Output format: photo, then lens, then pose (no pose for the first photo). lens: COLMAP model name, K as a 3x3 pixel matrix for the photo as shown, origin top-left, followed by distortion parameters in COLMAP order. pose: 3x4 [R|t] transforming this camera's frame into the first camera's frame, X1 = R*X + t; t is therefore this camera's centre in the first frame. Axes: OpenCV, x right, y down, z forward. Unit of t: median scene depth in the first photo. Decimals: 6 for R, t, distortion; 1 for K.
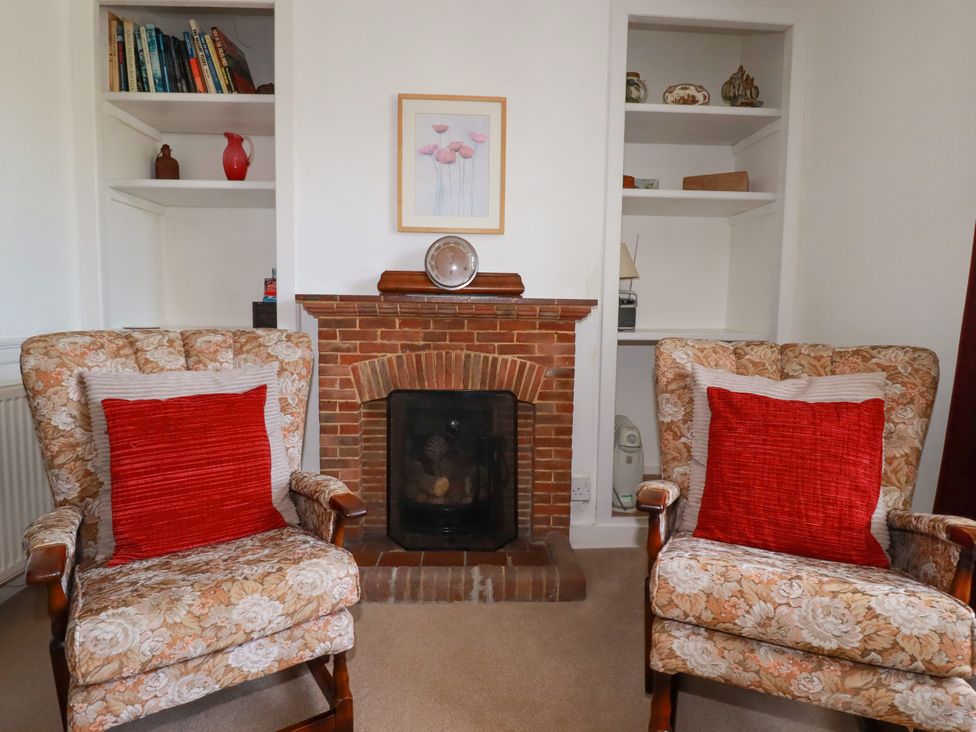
lens RADIAL K [[555.8, 0, 473.6], [0, 555.8, 365.5], [0, 0, 1]] dist [0.003625, -0.018849]
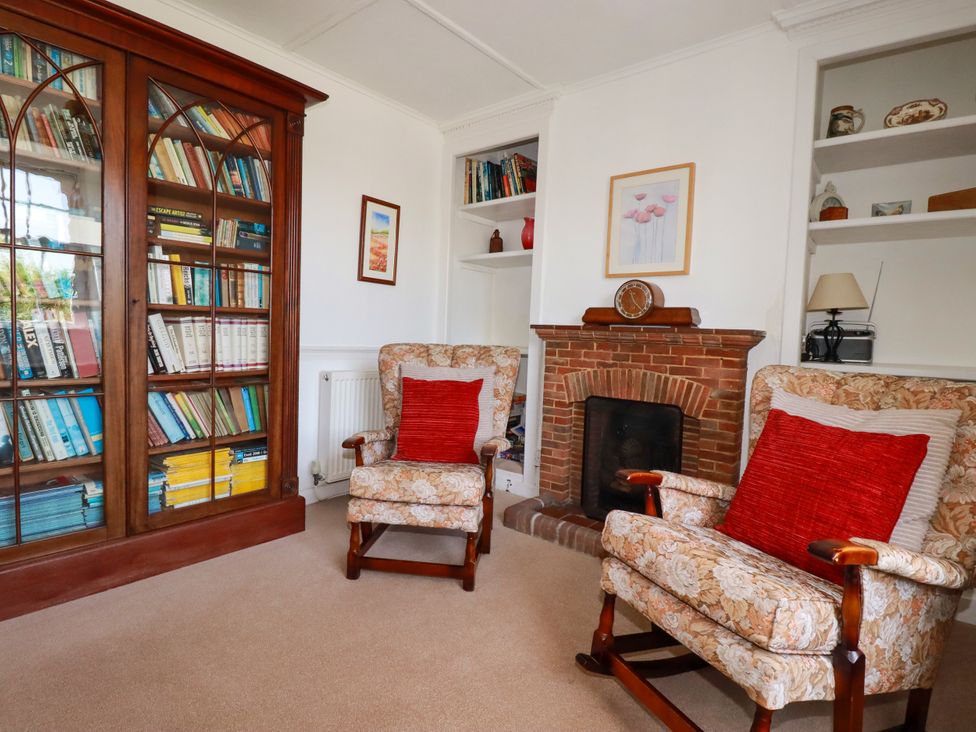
lens RADIAL K [[555.8, 0, 473.6], [0, 555.8, 365.5], [0, 0, 1]] dist [0.003625, -0.018849]
pose [[0.713668, 0.053315, -0.698452, 0.590424], [-0.091283, 0.995675, -0.017268, 0.020455], [0.694511, 0.076081, 0.715448, -0.160650]]
